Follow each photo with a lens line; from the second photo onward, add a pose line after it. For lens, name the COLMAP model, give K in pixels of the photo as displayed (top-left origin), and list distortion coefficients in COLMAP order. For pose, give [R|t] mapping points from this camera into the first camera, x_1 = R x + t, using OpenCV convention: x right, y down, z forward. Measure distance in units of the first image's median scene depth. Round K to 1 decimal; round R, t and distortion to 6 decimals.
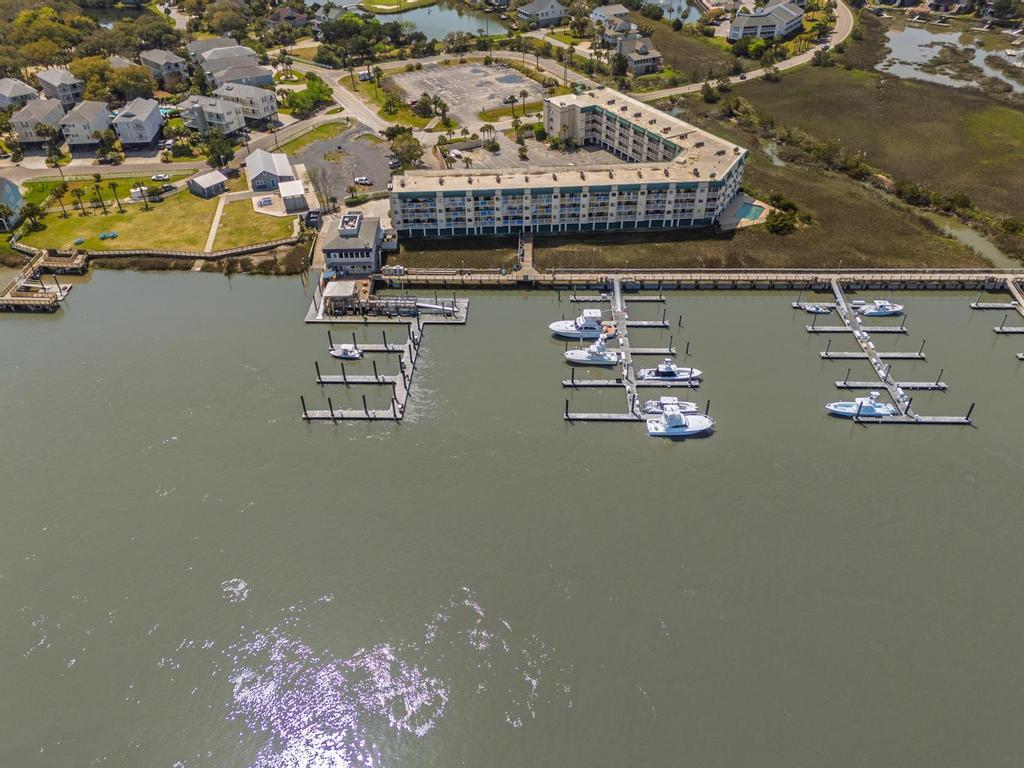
lens RADIAL K [[745.9, 0, 512.0], [0, 745.9, 384.0], [0, 0, 1]] dist [0.074009, -0.066595]
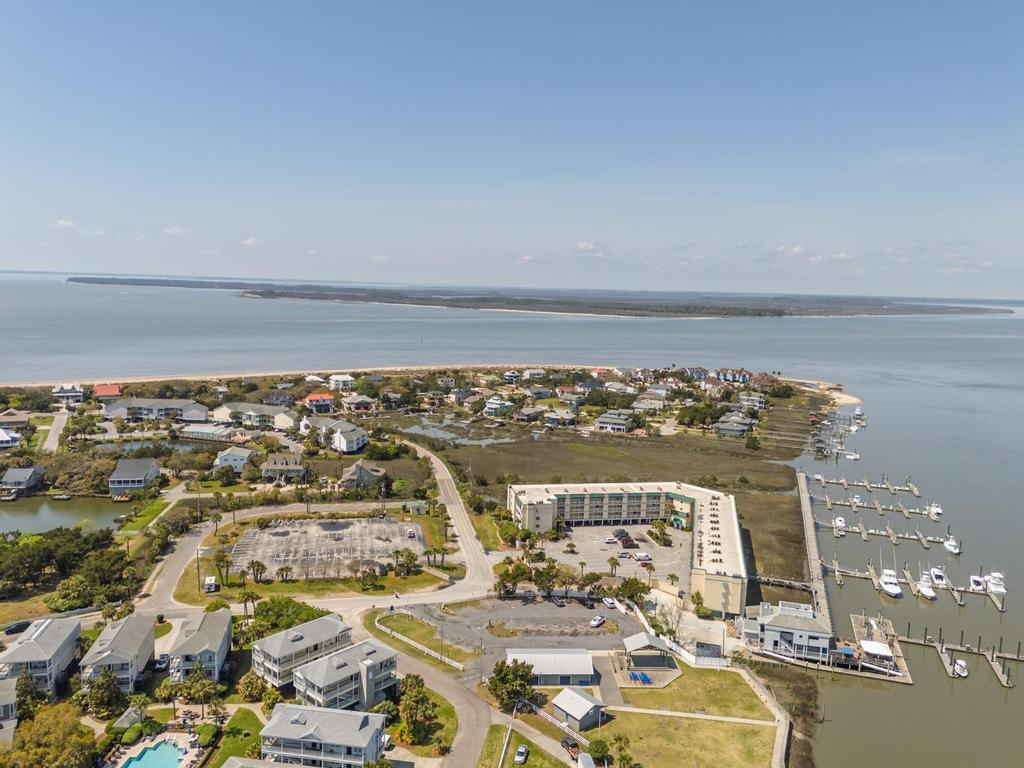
lens RADIAL K [[745.9, 0, 512.0], [0, 745.9, 384.0], [0, 0, 1]] dist [0.074009, -0.066595]
pose [[0.296428, -0.105836, 0.949173, -1.180863], [0.553937, 0.828648, -0.080598, -0.553413], [-0.778000, 0.549673, 0.304261, 0.743930]]
